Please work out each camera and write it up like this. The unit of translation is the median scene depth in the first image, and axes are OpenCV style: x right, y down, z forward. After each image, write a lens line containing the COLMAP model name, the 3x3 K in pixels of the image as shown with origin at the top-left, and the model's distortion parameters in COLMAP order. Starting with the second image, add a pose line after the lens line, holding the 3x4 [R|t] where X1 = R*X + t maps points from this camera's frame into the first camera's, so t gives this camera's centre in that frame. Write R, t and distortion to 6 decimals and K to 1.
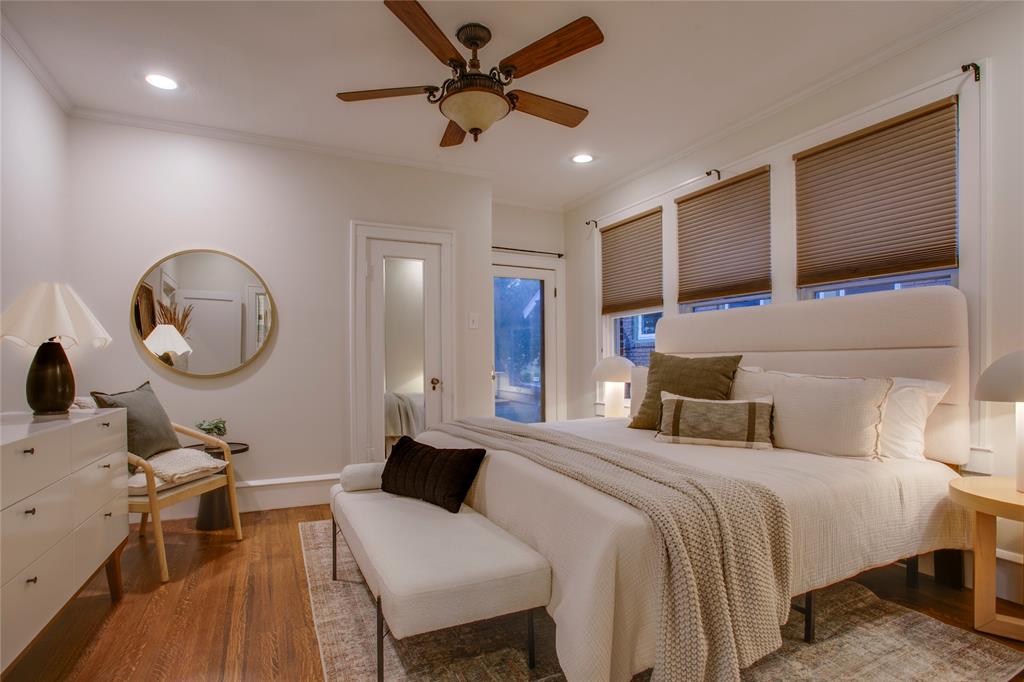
lens RADIAL K [[523.8, 0, 508.0], [0, 523.8, 360.0], [0, 0, 1]] dist [-0.076221, 0.033687]
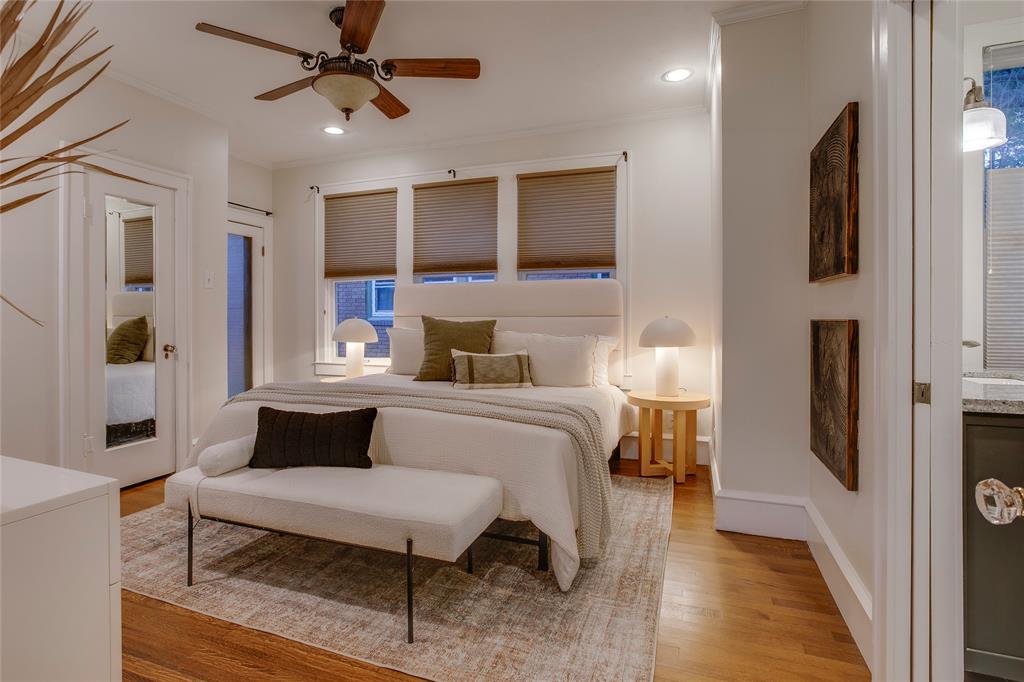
lens RADIAL K [[513.4, 0, 509.3], [0, 513.4, 317.1], [0, 0, 1]] dist [-0.051976, 0.031818]
pose [[0.717948, 0.001867, 0.696095, -0.450215], [-0.003158, 0.999995, 0.000575, -0.017902], [-0.696090, -0.002611, 0.717950, 0.017770]]
